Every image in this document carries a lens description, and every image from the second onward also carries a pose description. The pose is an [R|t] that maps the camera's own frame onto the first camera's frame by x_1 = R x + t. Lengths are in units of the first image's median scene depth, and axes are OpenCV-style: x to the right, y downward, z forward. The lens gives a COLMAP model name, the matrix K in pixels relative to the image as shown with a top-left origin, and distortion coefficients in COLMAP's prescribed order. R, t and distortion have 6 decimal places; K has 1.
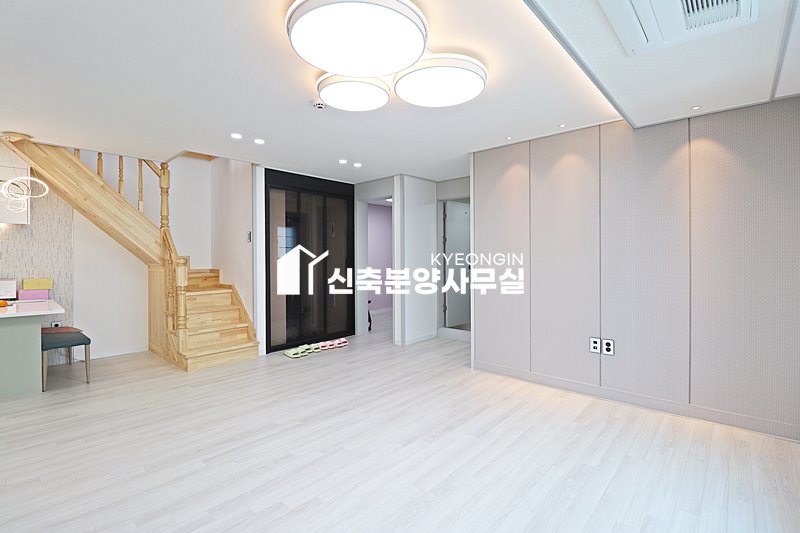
lens RADIAL K [[368.4, 0, 403.5], [0, 368.4, 259.3], [0, 0, 1]] dist [-0.000243, -0.013443]
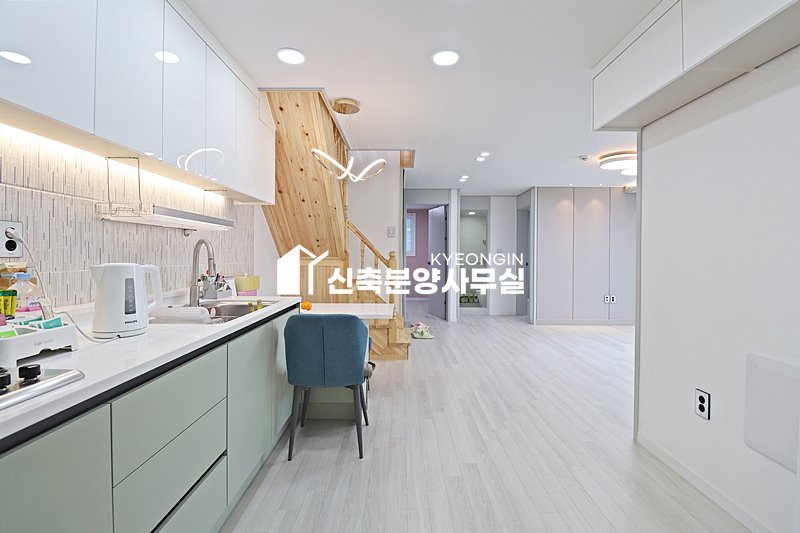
lens RADIAL K [[368.4, 0, 403.5], [0, 368.4, 259.3], [0, 0, 1]] dist [-0.000243, -0.013443]
pose [[0.740393, 0.000319, 0.672174, -1.323836], [-0.004733, 0.999978, 0.004739, 0.014504], [-0.672157, -0.006690, 0.740378, 0.229438]]
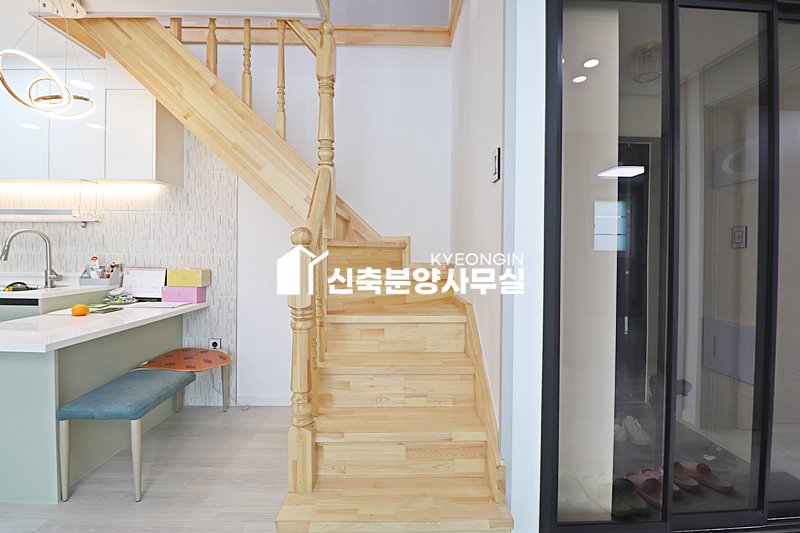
lens RADIAL K [[368.4, 0, 403.5], [0, 368.4, 259.3], [0, 0, 1]] dist [-0.000243, -0.013443]
pose [[0.690196, 0.019570, -0.723358, -0.286725], [-0.017386, 0.999794, 0.010460, 0.023149], [0.723413, 0.005357, 0.690394, 0.856931]]
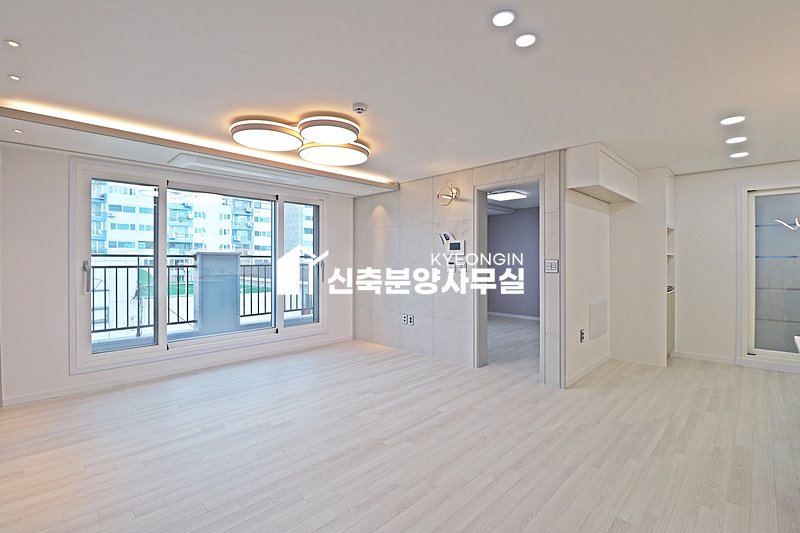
lens RADIAL K [[368.4, 0, 403.5], [0, 368.4, 259.3], [0, 0, 1]] dist [-0.000243, -0.013443]
pose [[-0.999289, 0.005373, 0.037305, -0.259636], [0.005535, 0.999976, 0.004231, -0.018927], [-0.037281, 0.004435, -0.999295, 1.363244]]
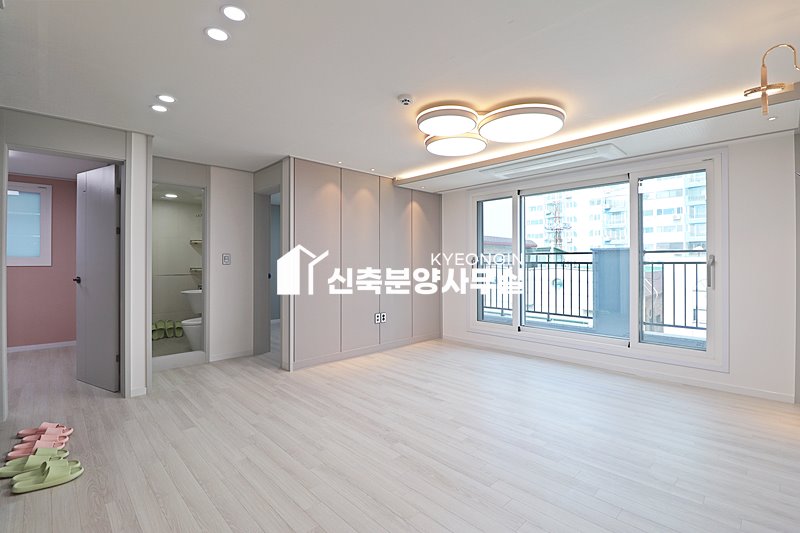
lens RADIAL K [[368.4, 0, 403.5], [0, 368.4, 259.3], [0, 0, 1]] dist [-0.000243, -0.013443]
pose [[0.065672, 0.012936, 0.997757, -0.828359], [0.006729, 0.999887, -0.013407, 0.007812], [-0.997819, 0.007594, 0.065577, 0.652773]]
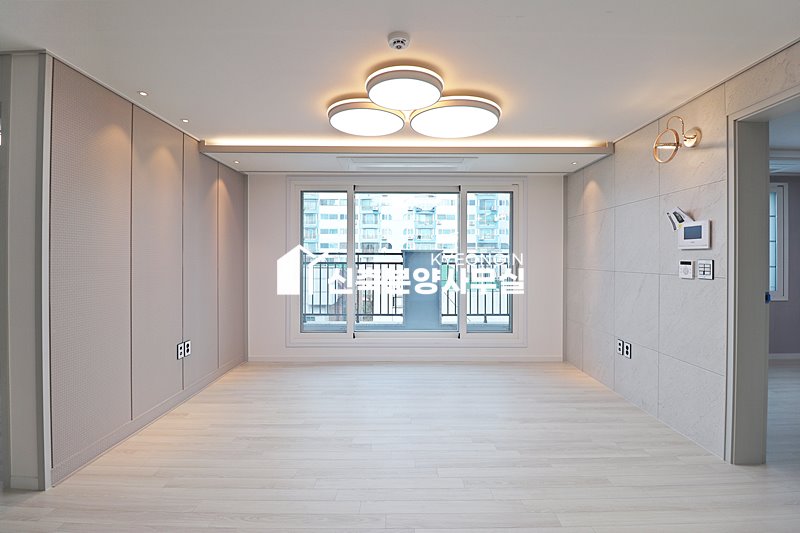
lens RADIAL K [[368.4, 0, 403.5], [0, 368.4, 259.3], [0, 0, 1]] dist [-0.000243, -0.013443]
pose [[-0.672191, 0.002092, 0.740375, -0.512857], [0.005402, 0.999983, 0.002079, -0.011152], [-0.740358, 0.005397, -0.672191, 1.008013]]
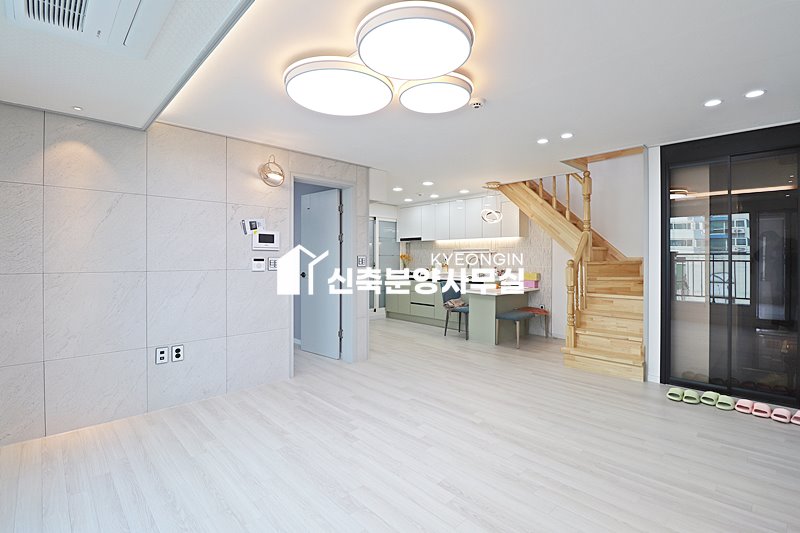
lens RADIAL K [[368.4, 0, 403.5], [0, 368.4, 259.3], [0, 0, 1]] dist [-0.000243, -0.013443]
pose [[-0.061956, 0.008079, -0.998046, 0.526165], [-0.006604, 0.999942, 0.008504, -0.011430], [0.998057, 0.007118, -0.061899, 0.599646]]
